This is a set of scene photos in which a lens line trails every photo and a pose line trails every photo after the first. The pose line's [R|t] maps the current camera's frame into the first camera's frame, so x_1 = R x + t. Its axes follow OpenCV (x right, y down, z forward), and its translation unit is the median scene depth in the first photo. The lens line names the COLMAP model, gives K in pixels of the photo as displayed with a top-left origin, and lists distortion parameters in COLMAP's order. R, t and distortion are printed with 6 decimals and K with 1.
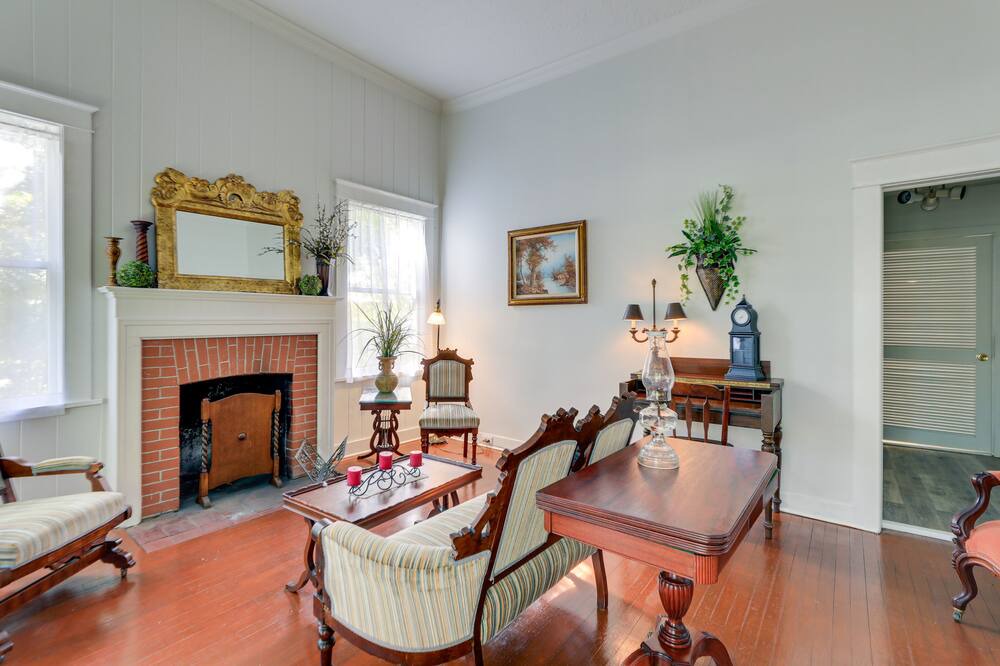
lens RADIAL K [[466.4, 0, 500.6], [0, 466.4, 323.8], [0, 0, 1]] dist [-0.000826, 0.000509]
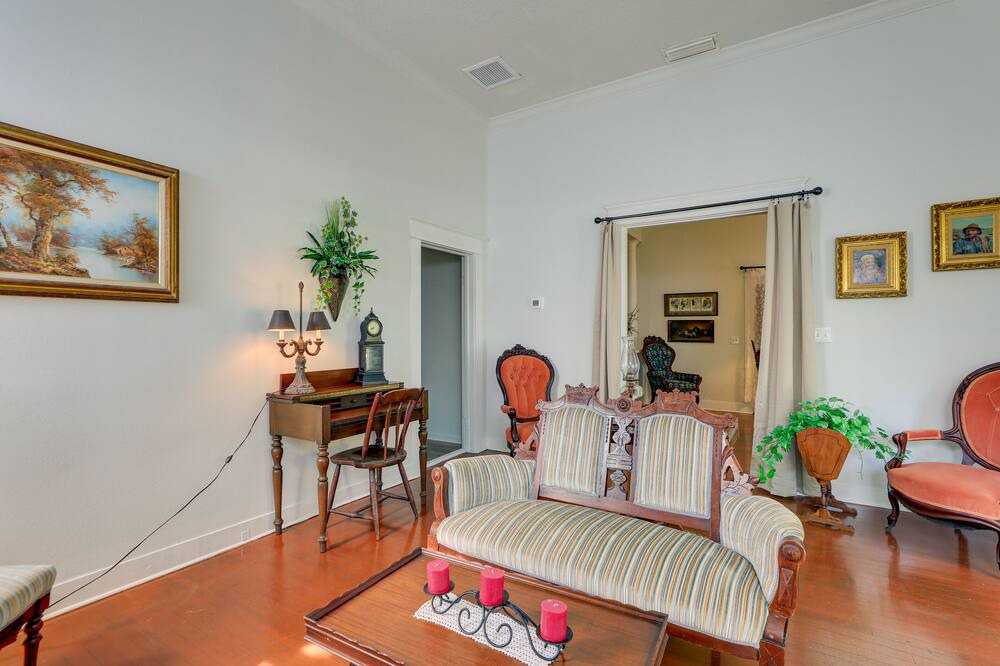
lens RADIAL K [[466.4, 0, 498.5], [0, 466.4, 336.4], [0, 0, 1]] dist [-0.000826, 0.000509]
pose [[-0.085208, -0.004573, 0.996353, -0.523496], [0.006381, 0.999966, 0.005136, 0.000989], [-0.996343, 0.006796, -0.085176, 0.682456]]
